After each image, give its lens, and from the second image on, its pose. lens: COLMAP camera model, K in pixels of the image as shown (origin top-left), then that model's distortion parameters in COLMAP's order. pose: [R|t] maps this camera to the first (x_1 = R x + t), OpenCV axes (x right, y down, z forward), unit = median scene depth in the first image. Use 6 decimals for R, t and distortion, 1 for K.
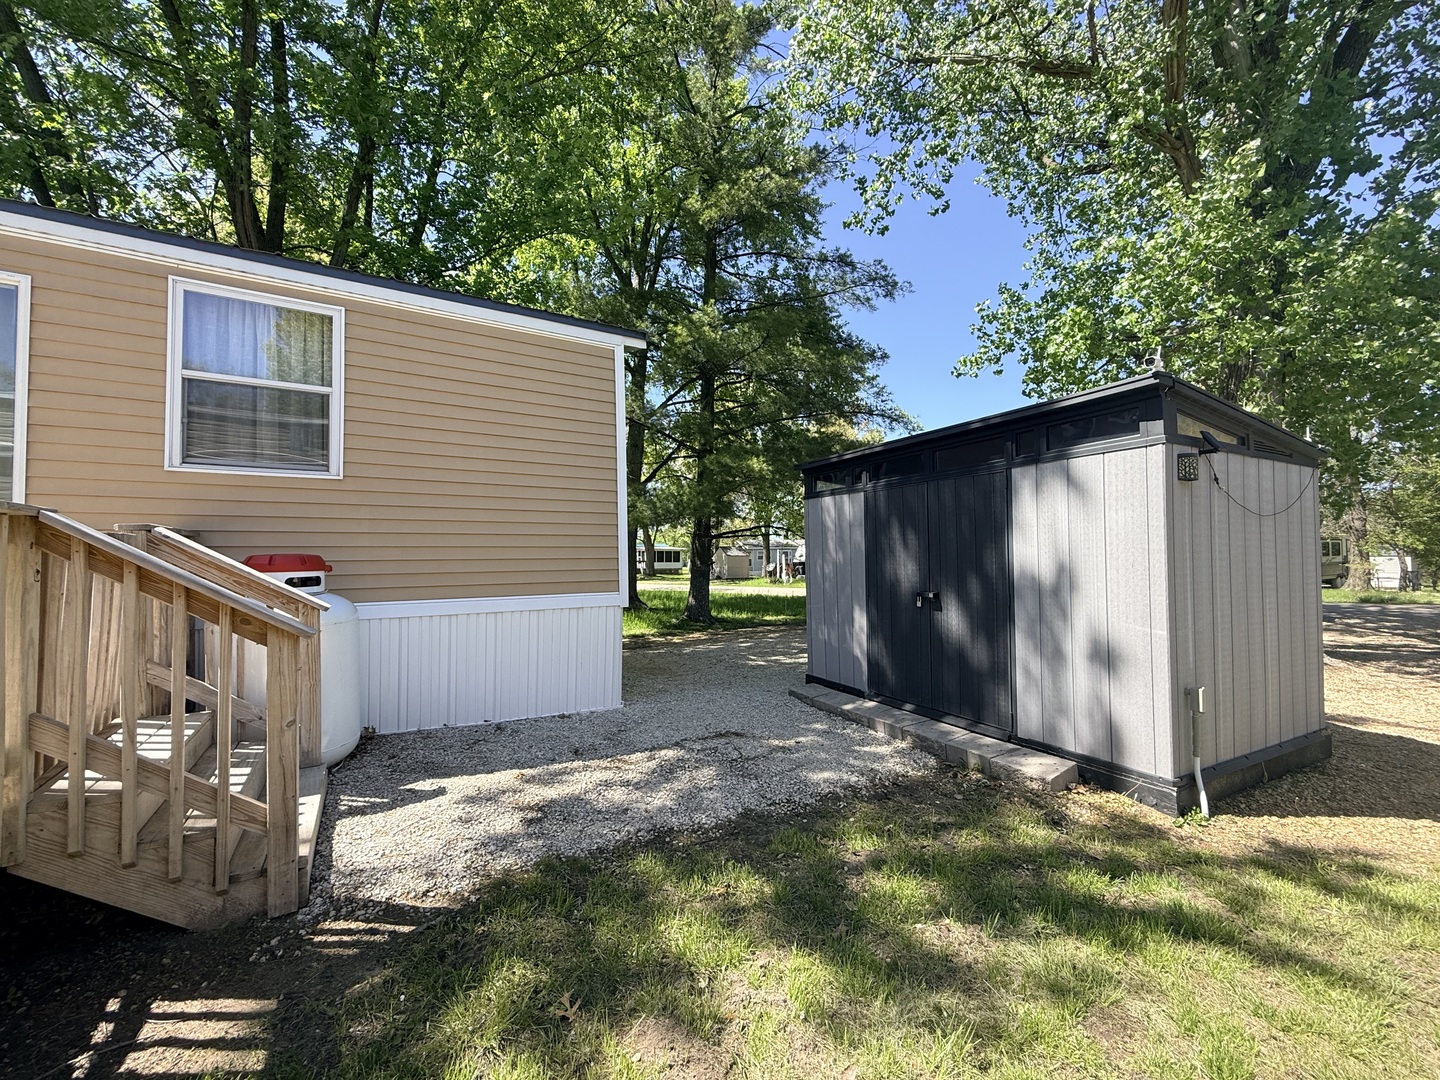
lens RADIAL K [[574.5, 0, 717.9], [0, 574.5, 541.3], [0, 0, 1]] dist [-0.000414, 0.000079]
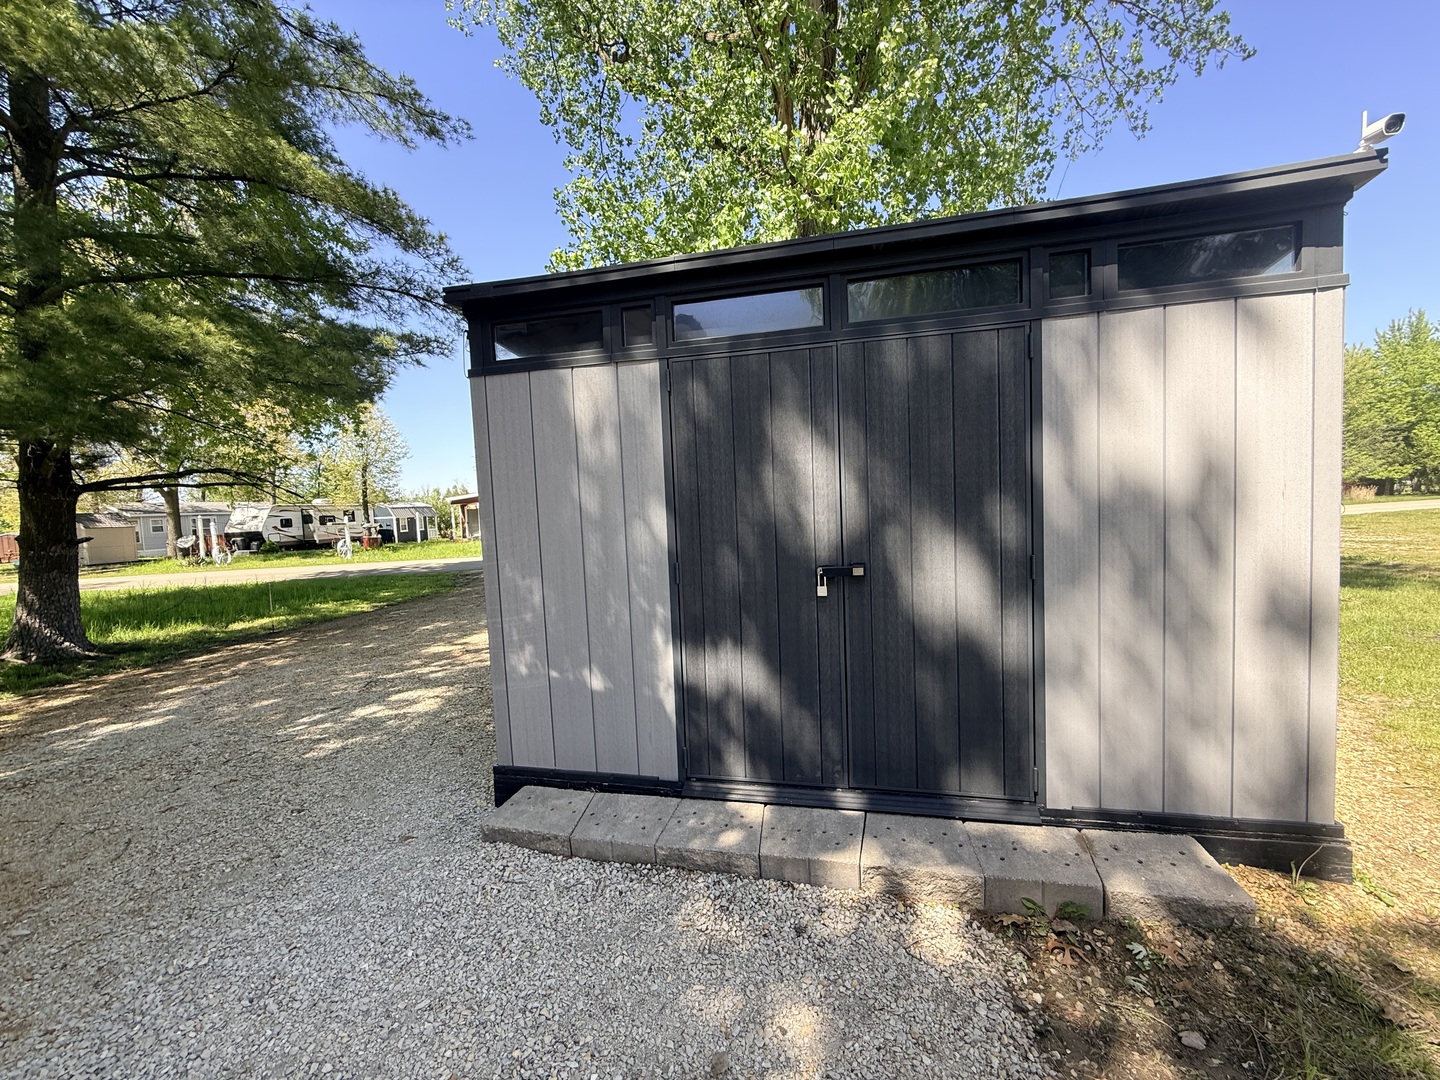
lens RADIAL K [[595.2, 0, 720.0], [0, 595.2, 540.0], [0, 0, 1]] dist [-0.001627, -0.000249]
pose [[0.649996, -0.062574, 0.757357, -0.043782], [0.016666, 0.997538, 0.068115, 0.014856], [-0.759755, -0.031653, 0.649439, 0.236100]]
